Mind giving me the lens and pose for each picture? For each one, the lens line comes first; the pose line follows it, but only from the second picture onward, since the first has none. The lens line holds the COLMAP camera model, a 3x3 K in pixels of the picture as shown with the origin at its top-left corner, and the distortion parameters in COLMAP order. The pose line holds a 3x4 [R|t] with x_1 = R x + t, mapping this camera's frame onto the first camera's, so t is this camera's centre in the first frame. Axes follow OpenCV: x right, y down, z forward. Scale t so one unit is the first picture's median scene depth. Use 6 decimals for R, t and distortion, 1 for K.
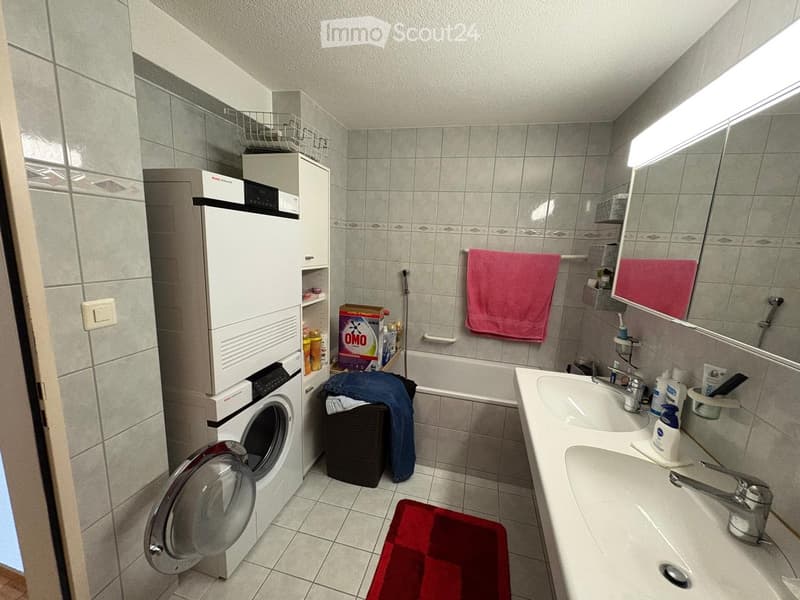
lens RADIAL K [[320.1, 0, 401.1], [0, 320.1, 300.0], [0, 0, 1]] dist [-0.000112, 0.000022]
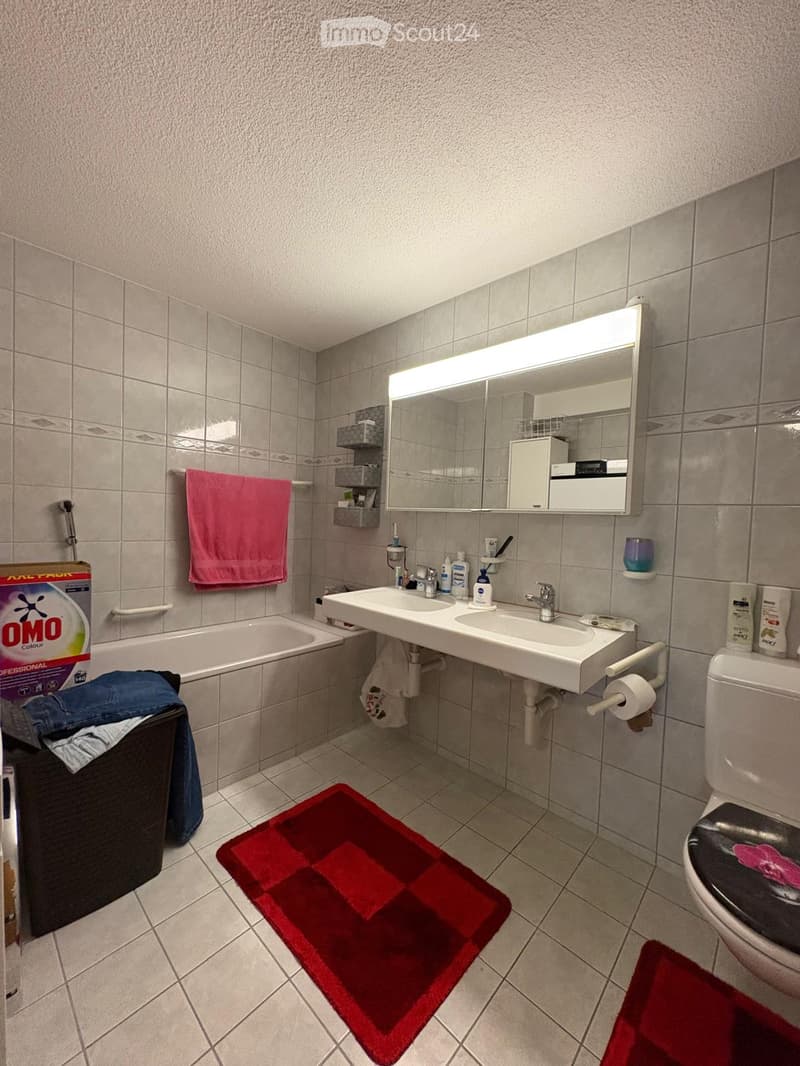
lens RADIAL K [[426.5, 0, 399.9], [0, 426.5, 534.7], [0, 0, 1]] dist [-0.000112, 0.000022]
pose [[0.480347, -0.068368, 0.874410, -0.435664], [0.146526, 0.989202, -0.003148, 0.061742], [-0.864752, 0.129636, 0.485178, 0.181270]]
